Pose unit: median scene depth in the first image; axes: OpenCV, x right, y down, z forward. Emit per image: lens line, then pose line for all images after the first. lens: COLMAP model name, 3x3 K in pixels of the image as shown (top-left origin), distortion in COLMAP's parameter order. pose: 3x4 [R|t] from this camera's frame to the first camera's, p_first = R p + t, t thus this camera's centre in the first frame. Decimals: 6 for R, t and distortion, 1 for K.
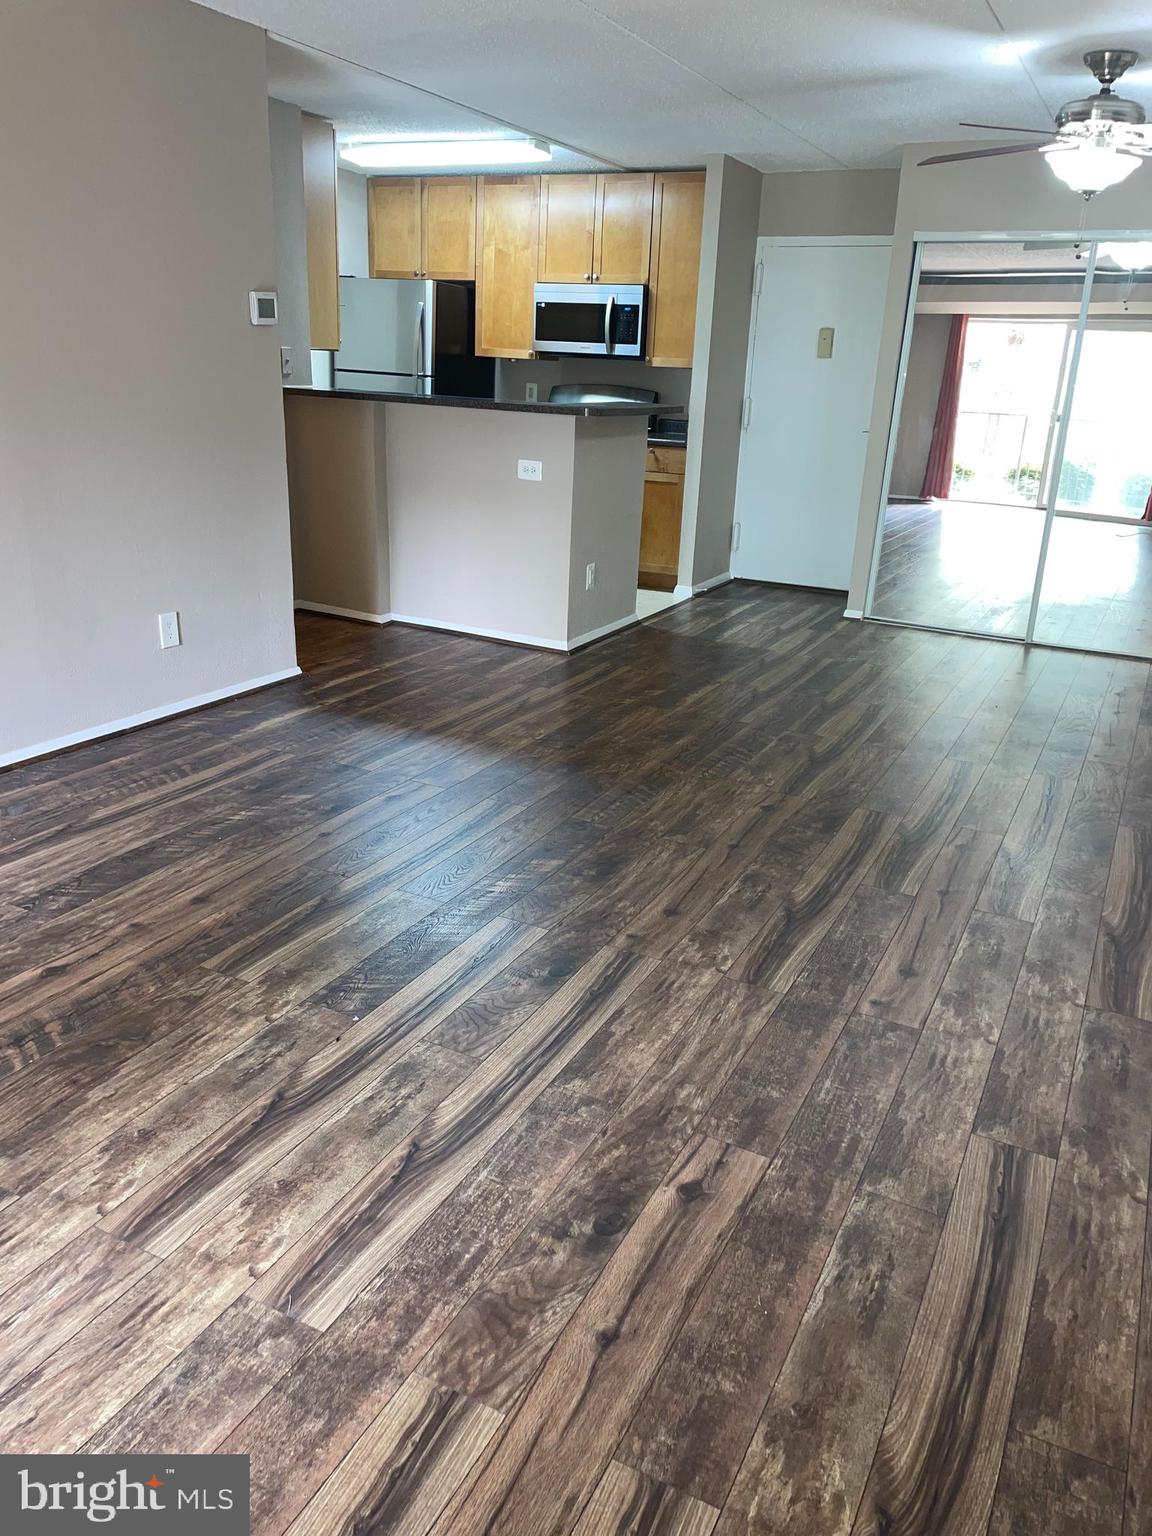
lens RADIAL K [[1170.4, 0, 576.0], [0, 1170.4, 768.0], [0, 0, 1]] dist [0.082320, -0.100899]
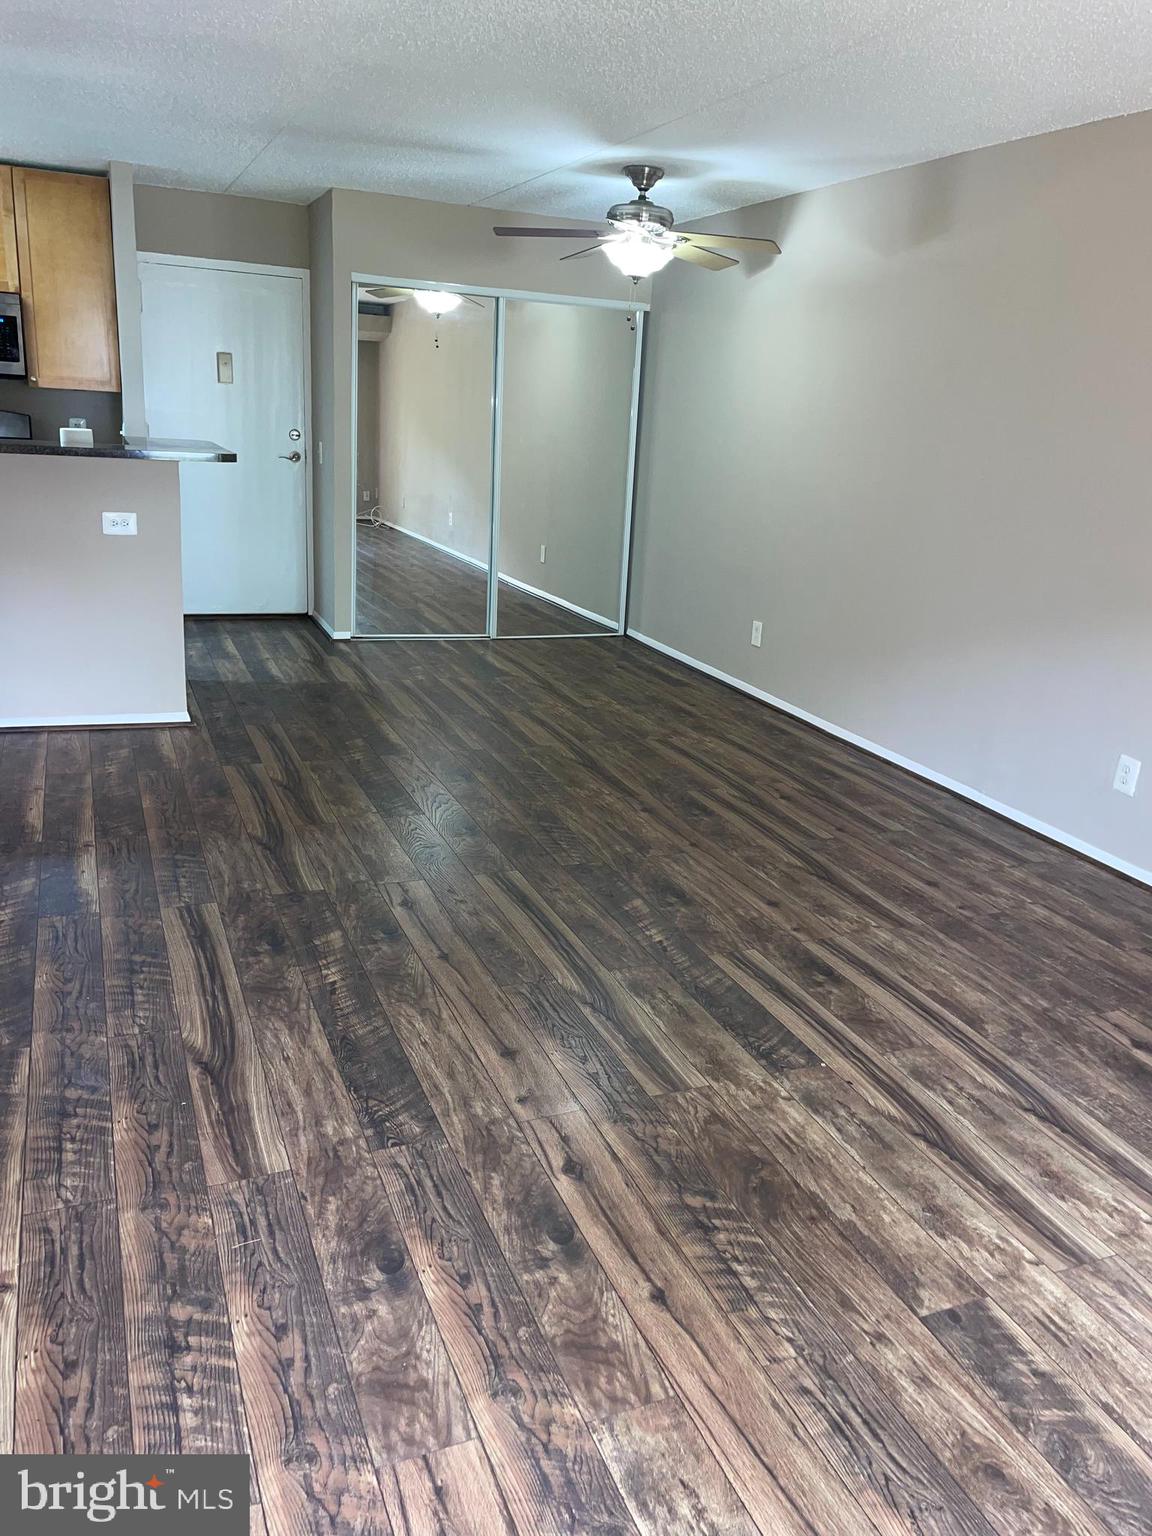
lens RADIAL K [[1144.4, 0, 573.5], [0, 1144.4, 789.2], [0, 0, 1]] dist [0.084803, -0.092634]
pose [[0.652166, -0.247568, 0.716512, -0.866341], [0.220428, 0.966262, 0.133228, -0.191947], [-0.725321, 0.071053, 0.684734, 0.338702]]
